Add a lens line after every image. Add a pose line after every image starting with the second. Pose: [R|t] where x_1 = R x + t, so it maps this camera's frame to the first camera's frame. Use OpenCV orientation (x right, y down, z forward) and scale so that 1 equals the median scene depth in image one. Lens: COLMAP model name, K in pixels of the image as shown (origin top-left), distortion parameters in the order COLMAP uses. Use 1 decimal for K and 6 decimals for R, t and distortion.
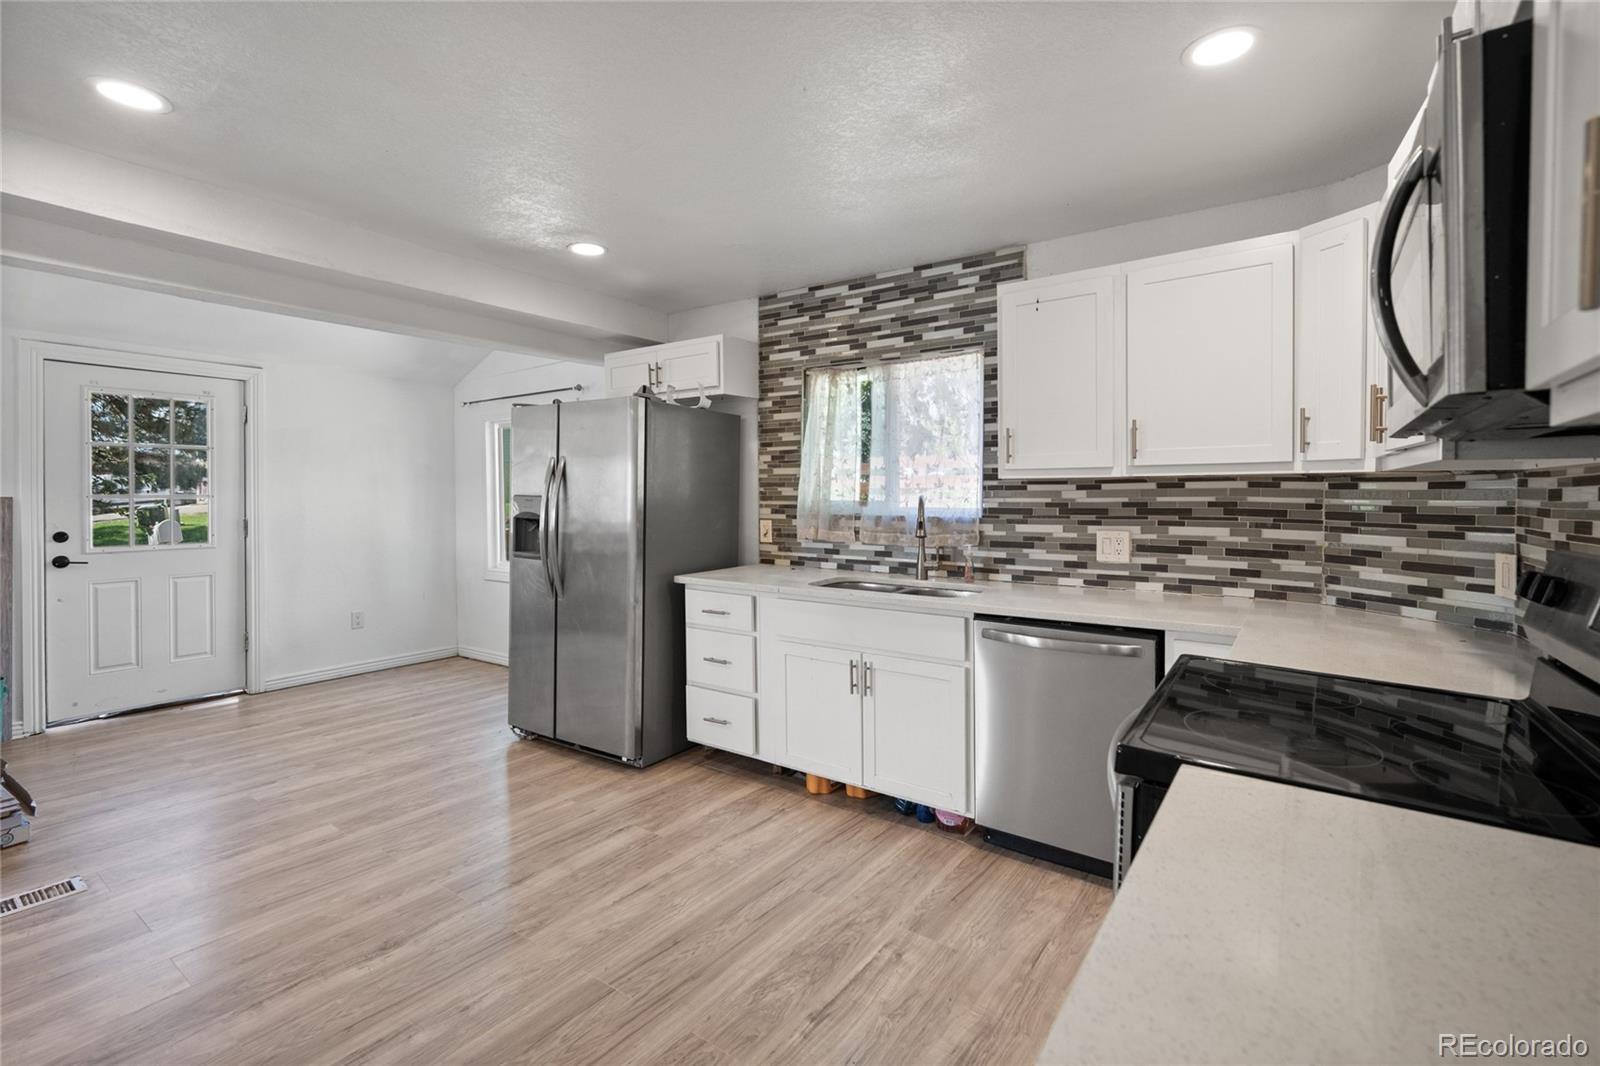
lens RADIAL K [[717.4, 0, 803.8], [0, 717.4, 497.1], [0, 0, 1]] dist [-0.009676, 0.003647]
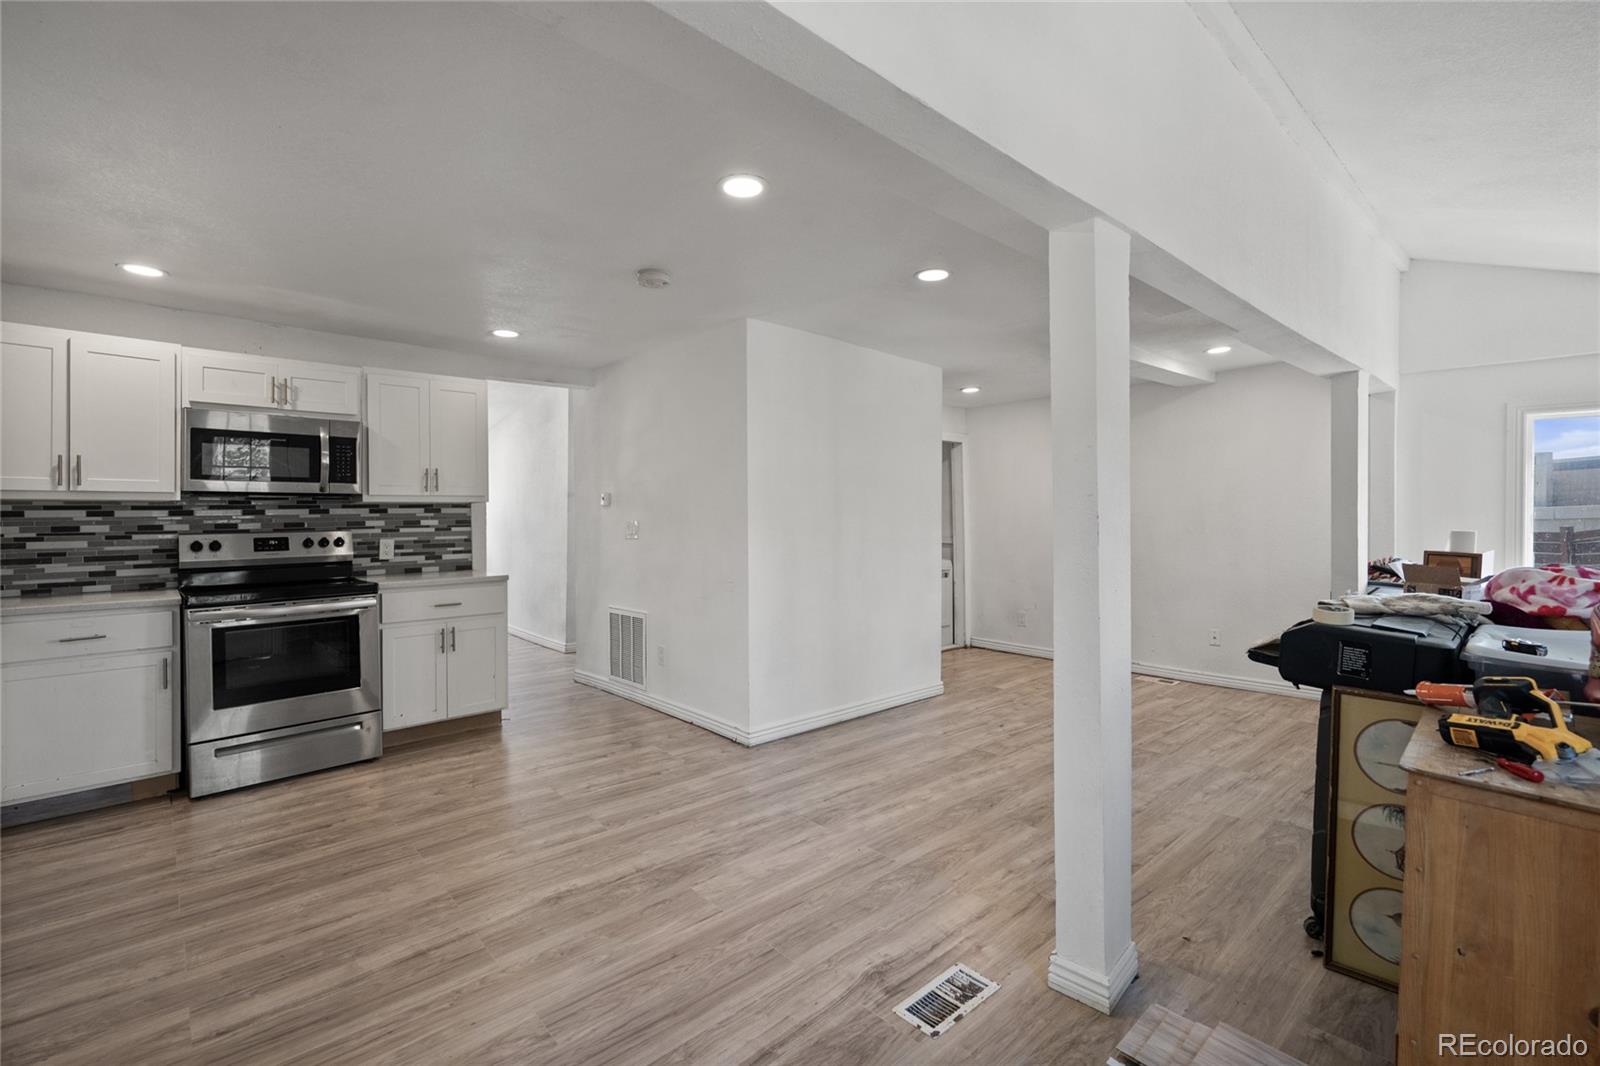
lens RADIAL K [[717.4, 0, 803.4], [0, 717.4, 513.5], [0, 0, 1]] dist [-0.009676, 0.003647]
pose [[-0.976254, -0.001070, 0.216625, -0.837954], [-0.000520, 0.999996, 0.002597, -0.005728], [-0.216627, 0.002423, -0.976251, 1.395008]]
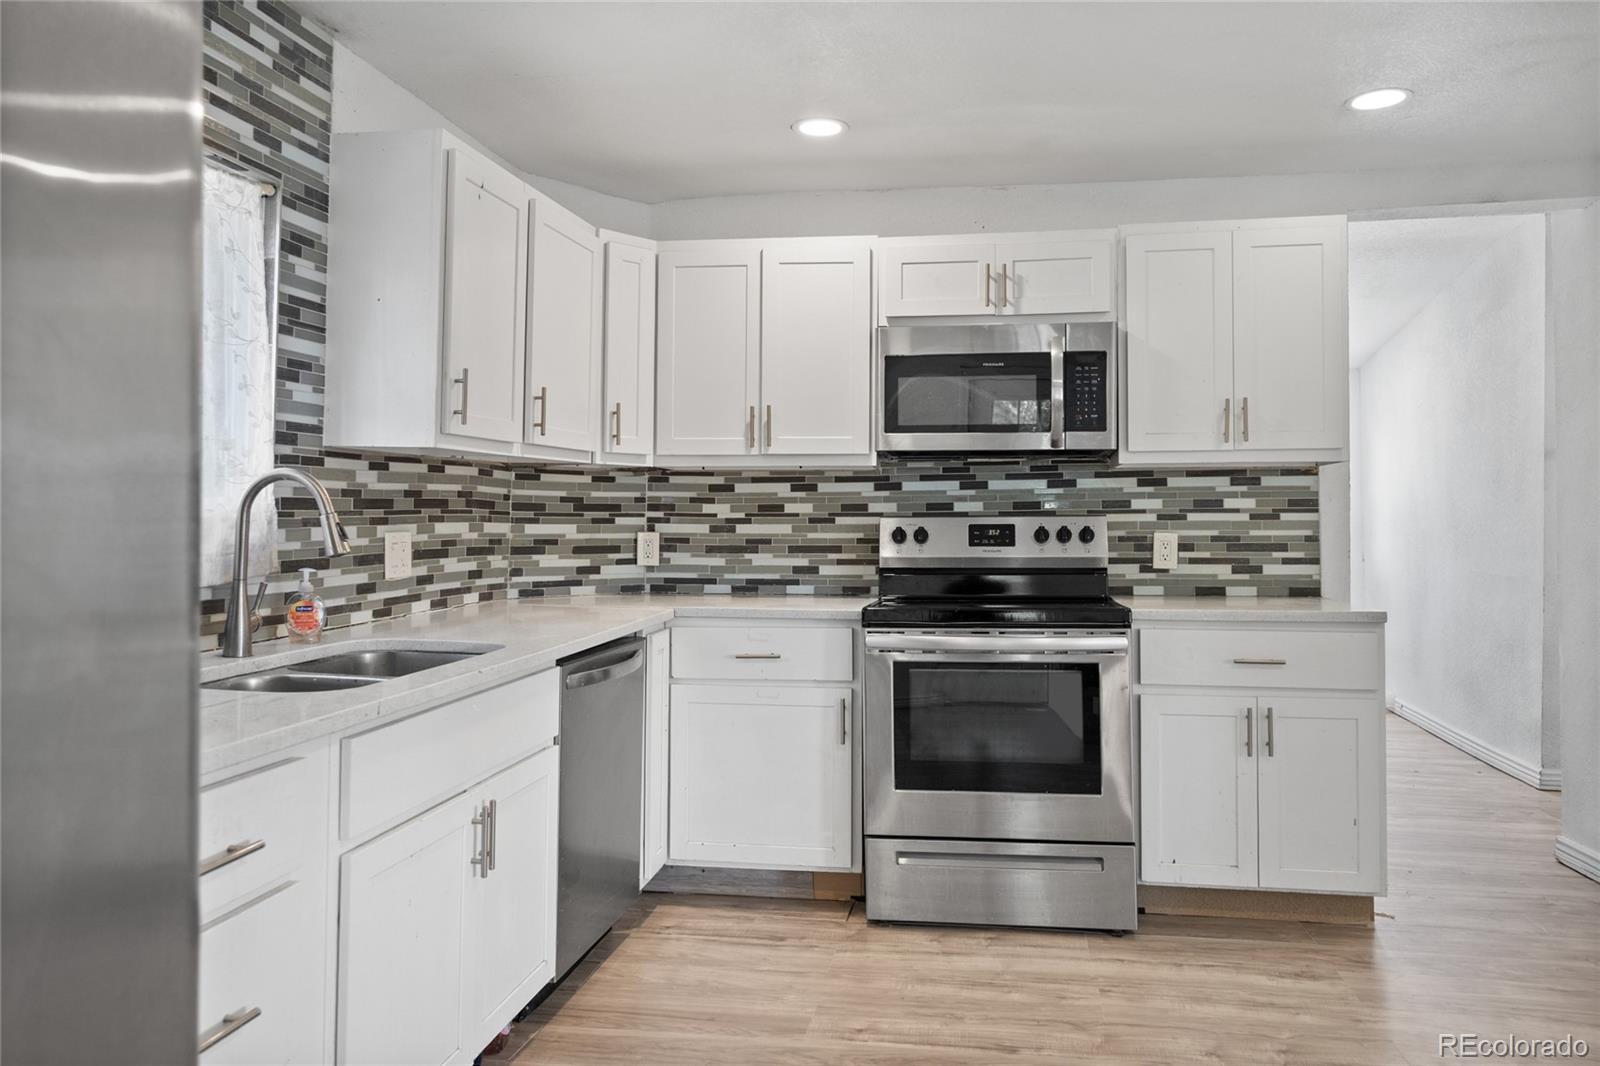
lens RADIAL K [[1135.8, 0, 795.8], [0, 1135.8, 500.6], [0, 0, 1]] dist [0.010134, -0.007067]
pose [[-0.422994, 0.007777, 0.906099, -0.690169], [-0.000189, 0.999962, -0.008670, 0.025854], [-0.906132, -0.003839, -0.422977, 1.086220]]
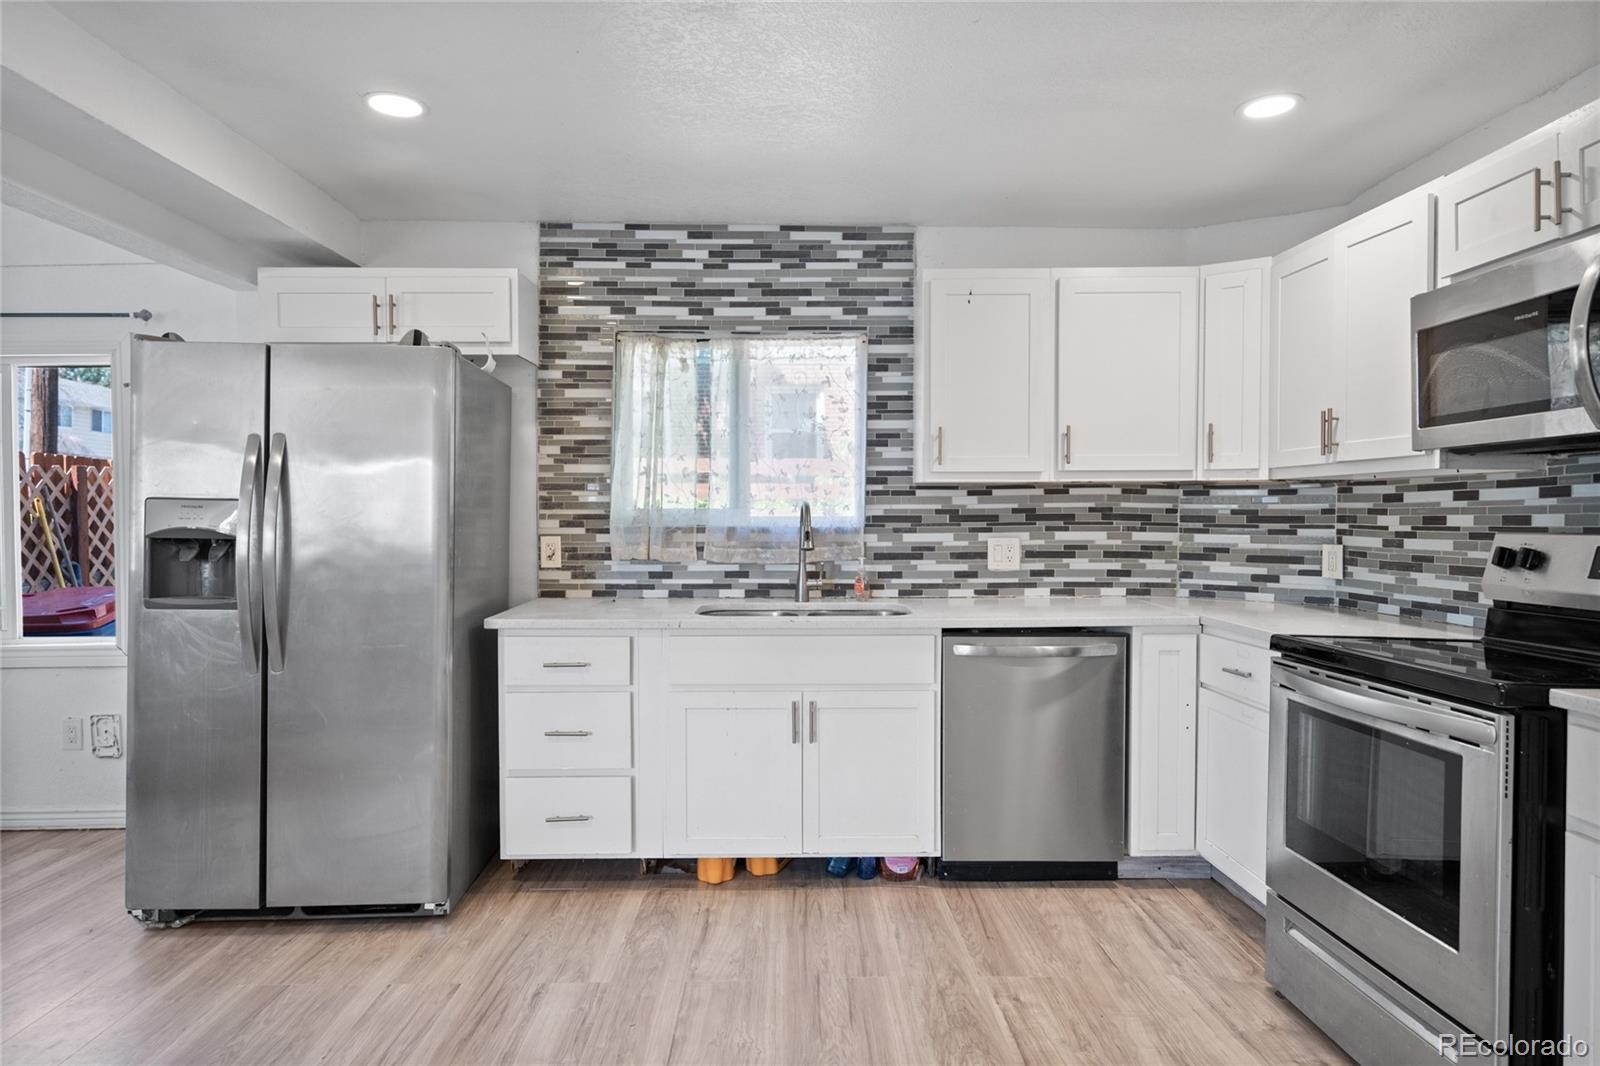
lens RADIAL K [[908.9, 0, 804.4], [0, 908.9, 526.3], [0, 0, 1]] dist [-0.007554, 0.006101]
pose [[0.806030, -0.008567, 0.591813, -0.509064], [0.003049, 0.999942, 0.010323, 0.017440], [-0.591867, -0.006516, 0.806010, 0.156156]]
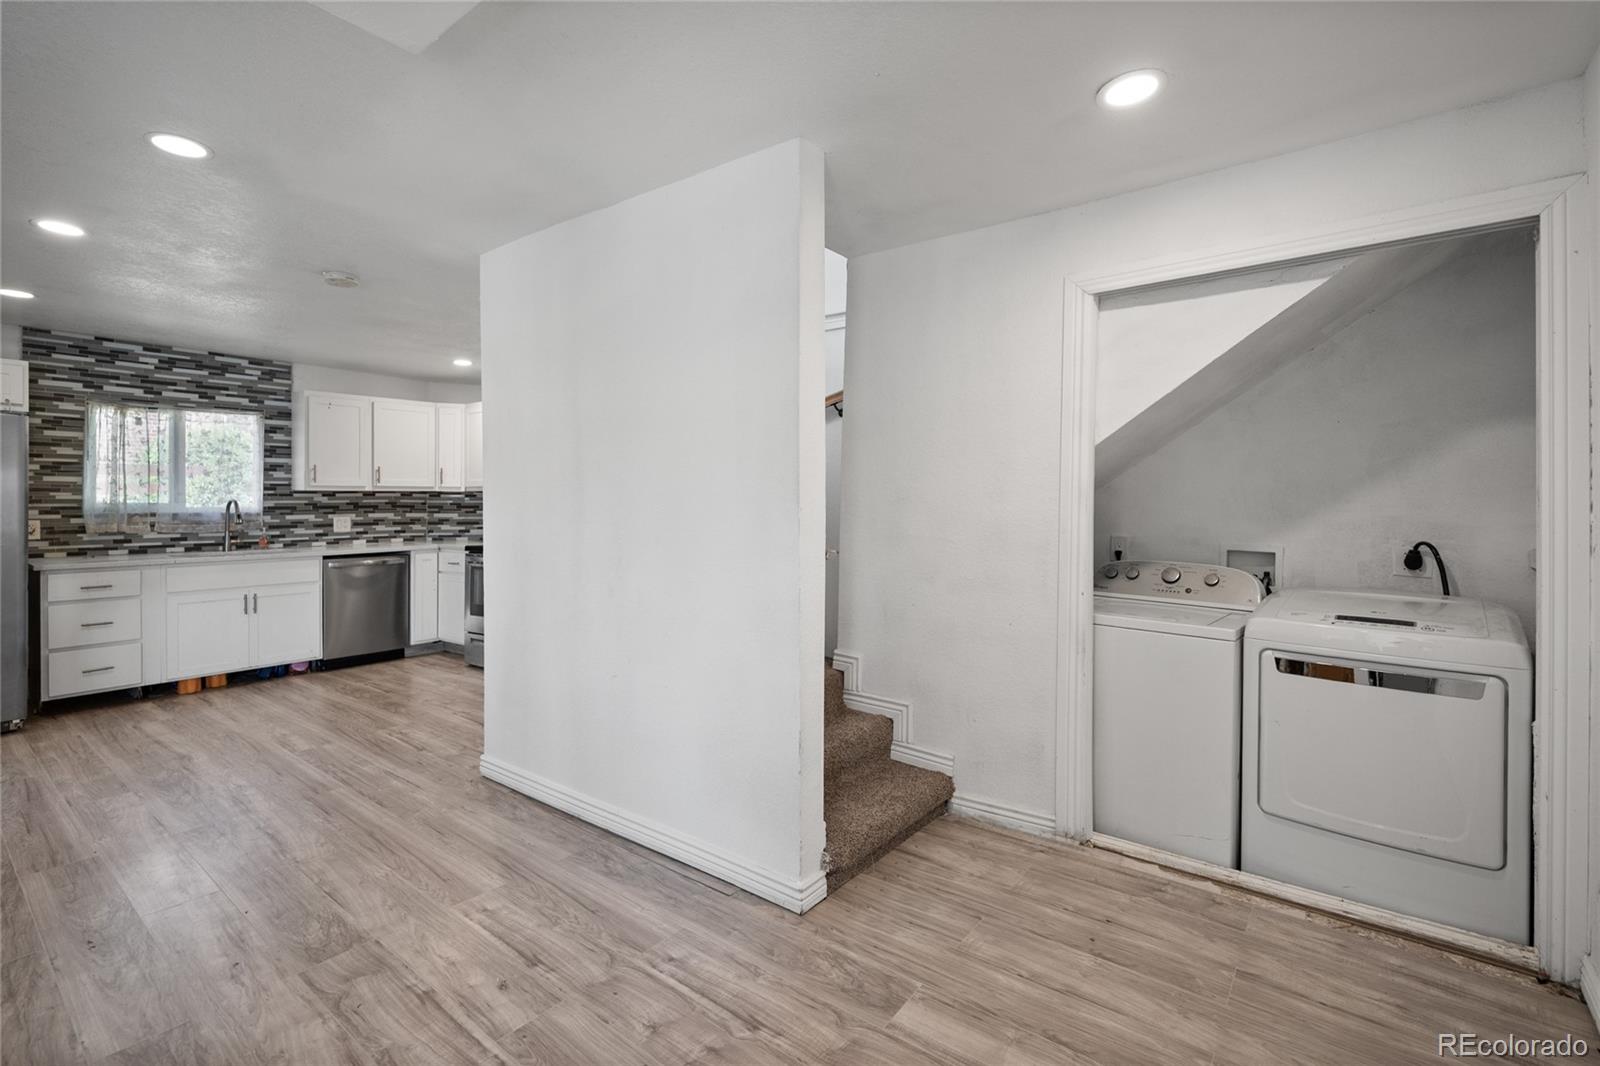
lens RADIAL K [[717.4, 0, 797.8], [0, 717.4, 510.4], [0, 0, 1]] dist [-0.009676, 0.003647]
pose [[0.037982, -0.017870, 0.999119, -1.532075], [-0.001474, 0.999838, 0.017939, -0.008694], [-0.999277, -0.002154, 0.037949, -0.378157]]
